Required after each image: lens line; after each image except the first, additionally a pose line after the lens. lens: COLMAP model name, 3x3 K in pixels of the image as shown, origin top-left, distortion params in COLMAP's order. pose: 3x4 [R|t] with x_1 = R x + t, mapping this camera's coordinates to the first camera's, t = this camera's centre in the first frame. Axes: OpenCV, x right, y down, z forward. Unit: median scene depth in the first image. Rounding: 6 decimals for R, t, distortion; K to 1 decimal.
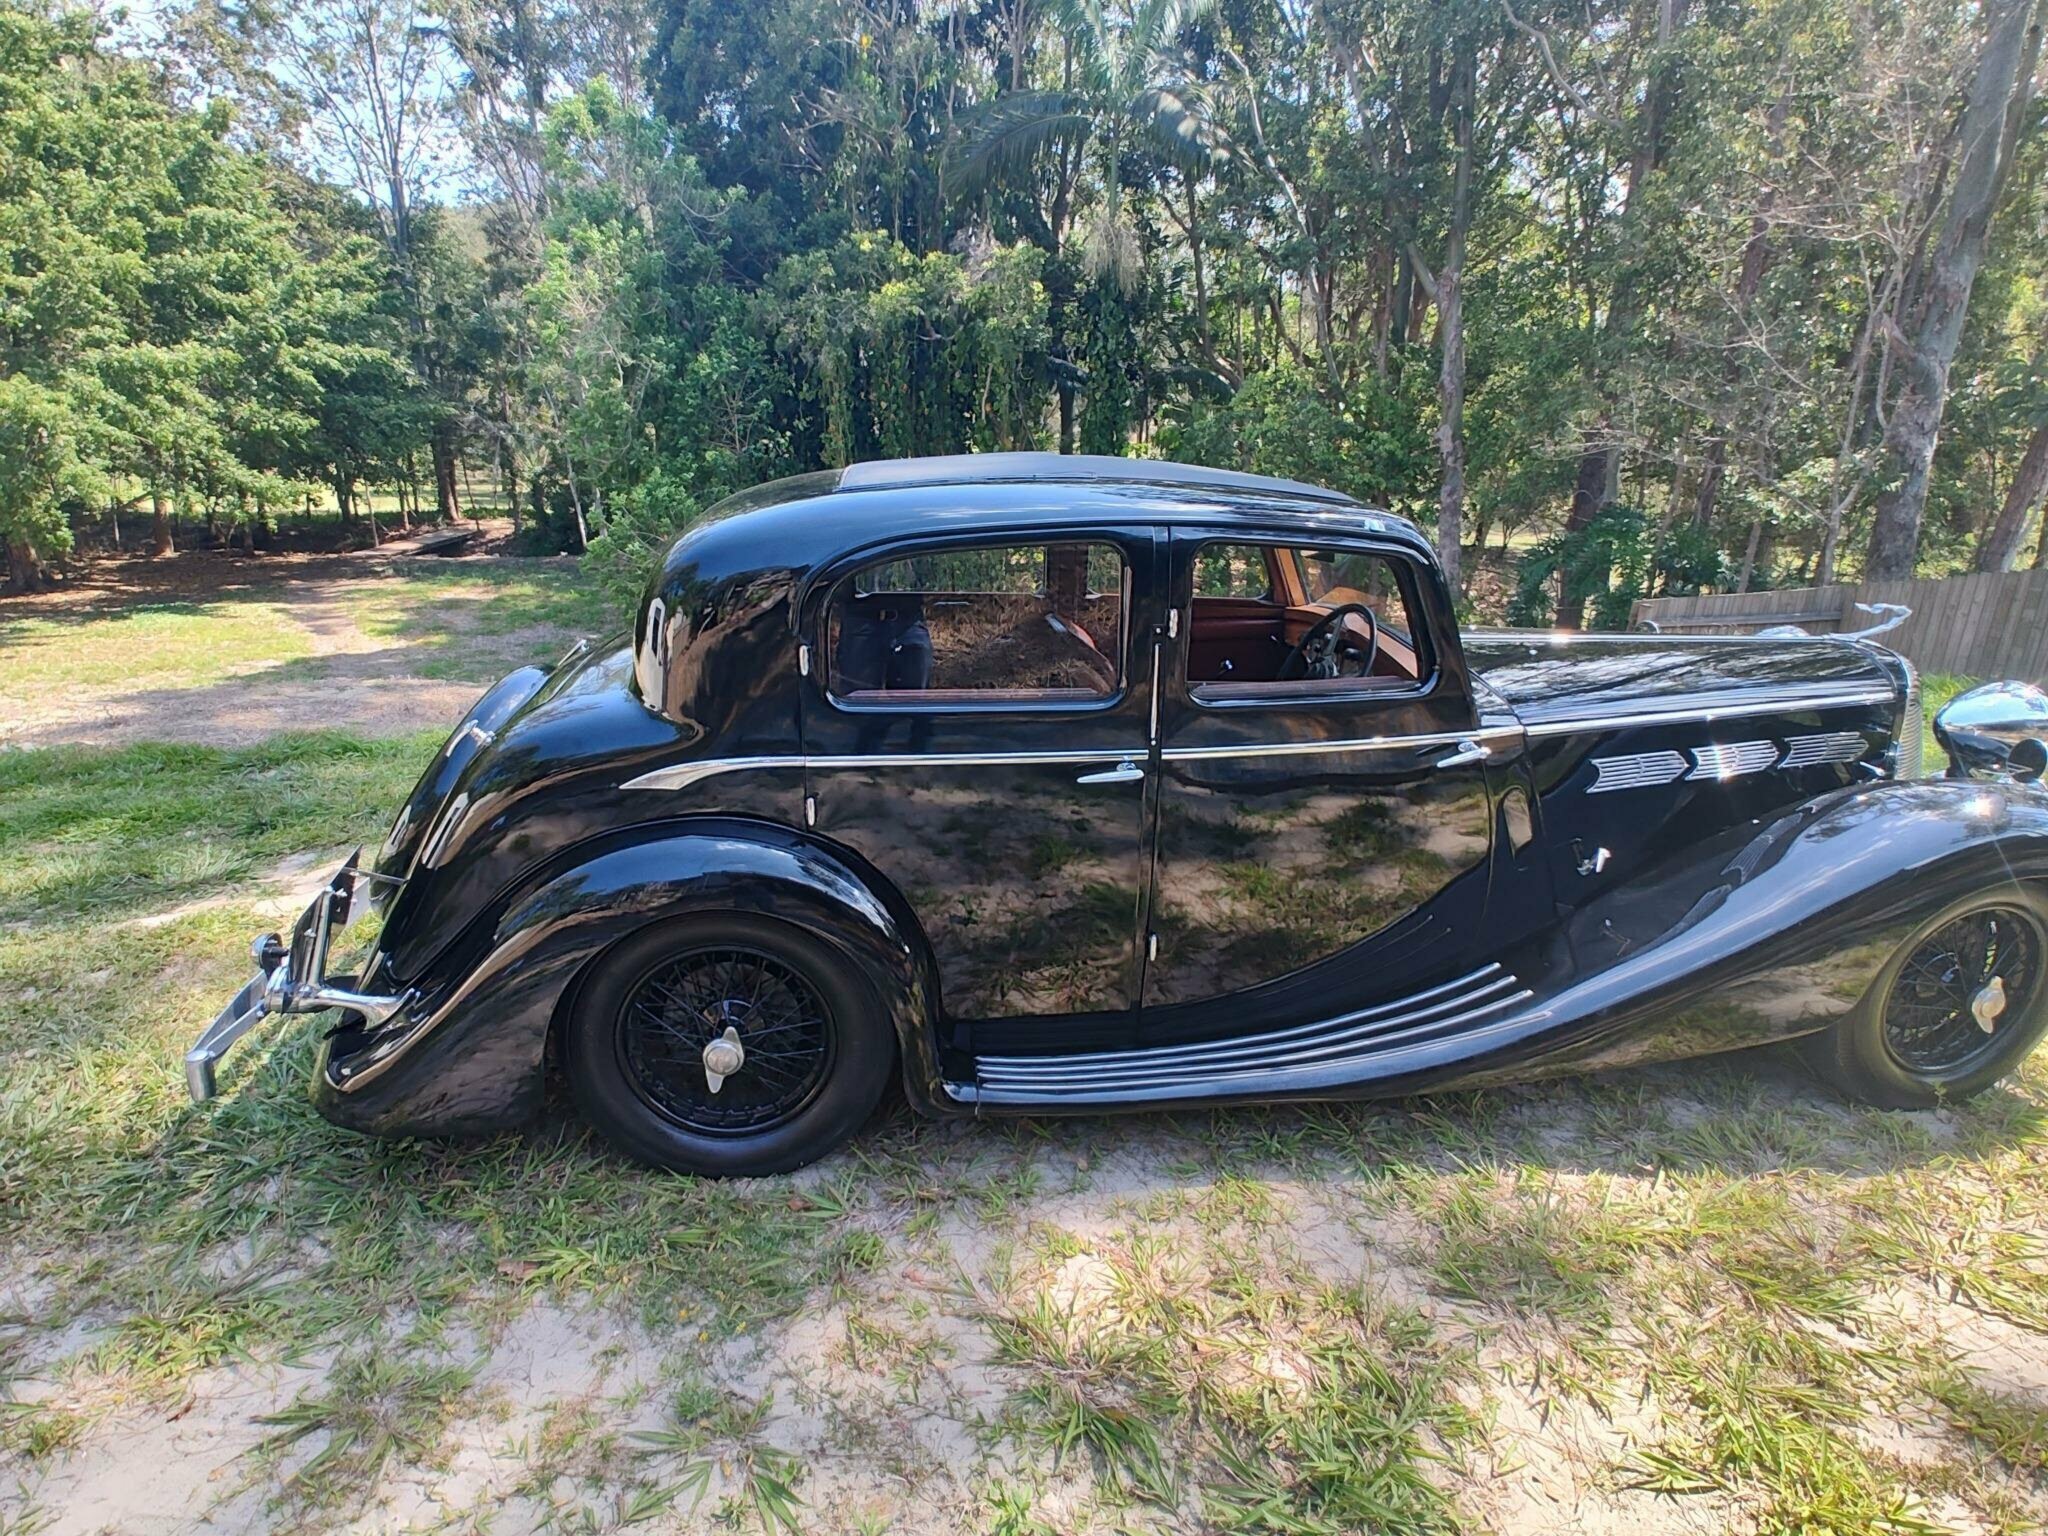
lens RADIAL K [[1100.8, 0, 1009.3], [0, 1100.8, 776.6], [0, 0, 1]] dist [-0.007536, 0.008777]
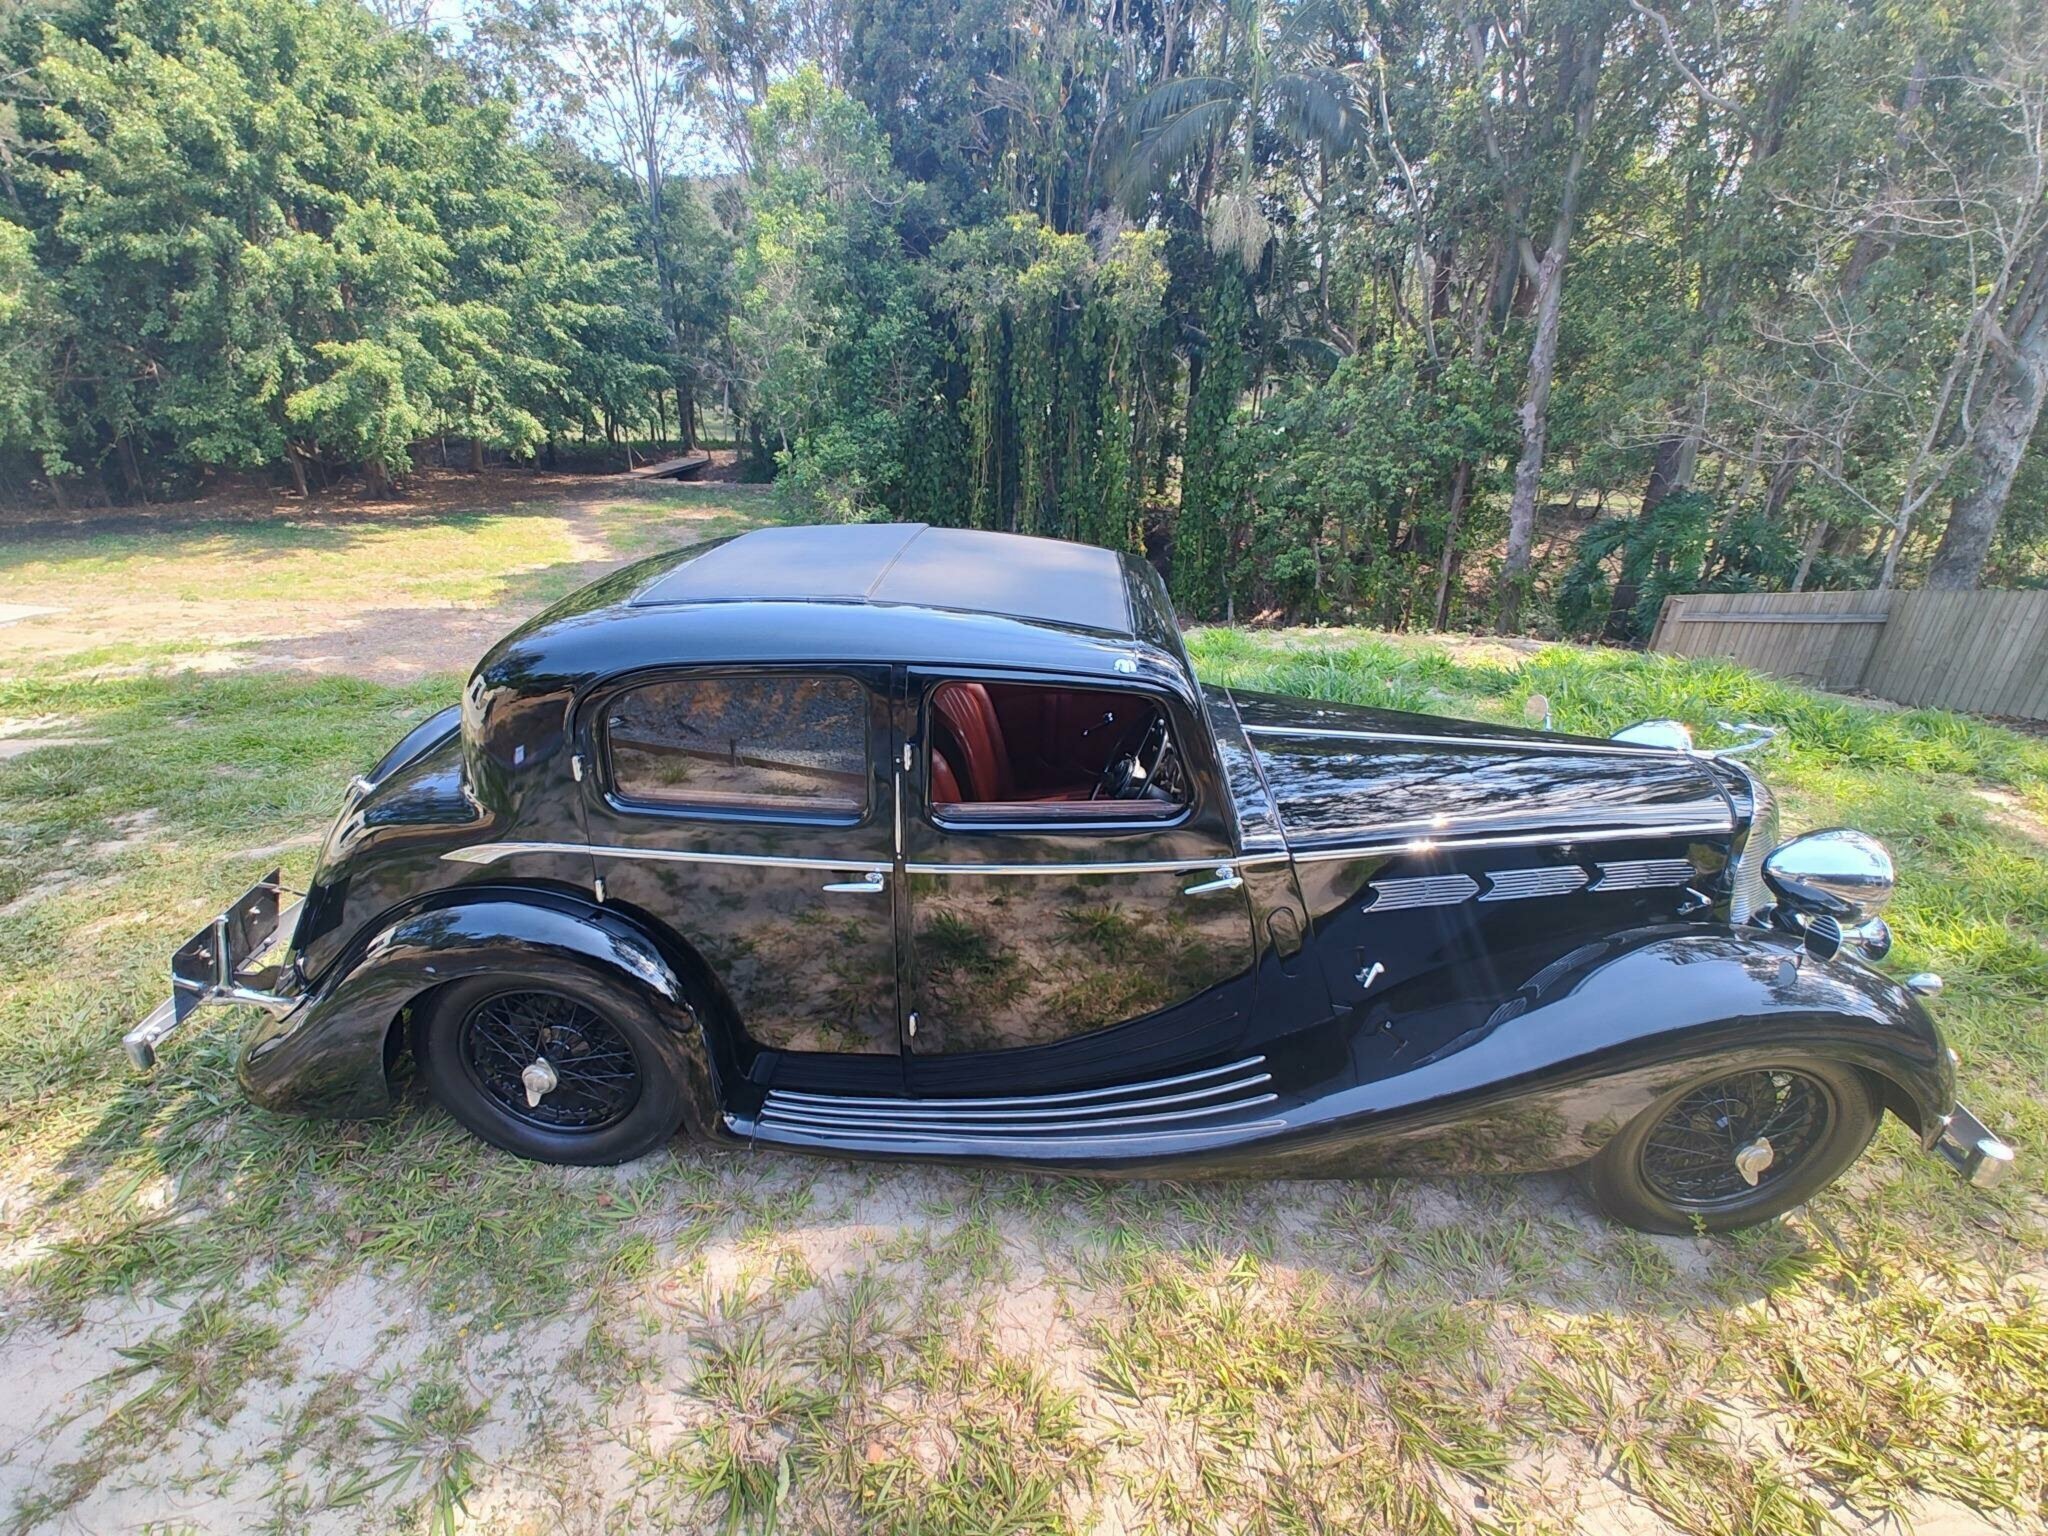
lens RADIAL K [[905.5, 0, 1005.2], [0, 905.5, 773.5], [0, 0, 1]] dist [0.010328, -0.002949]
pose [[0.987966, 0.082245, -0.130993, 0.245102], [-0.068251, 0.991810, 0.107961, -0.153990], [0.138800, -0.097721, 0.985487, 0.100699]]
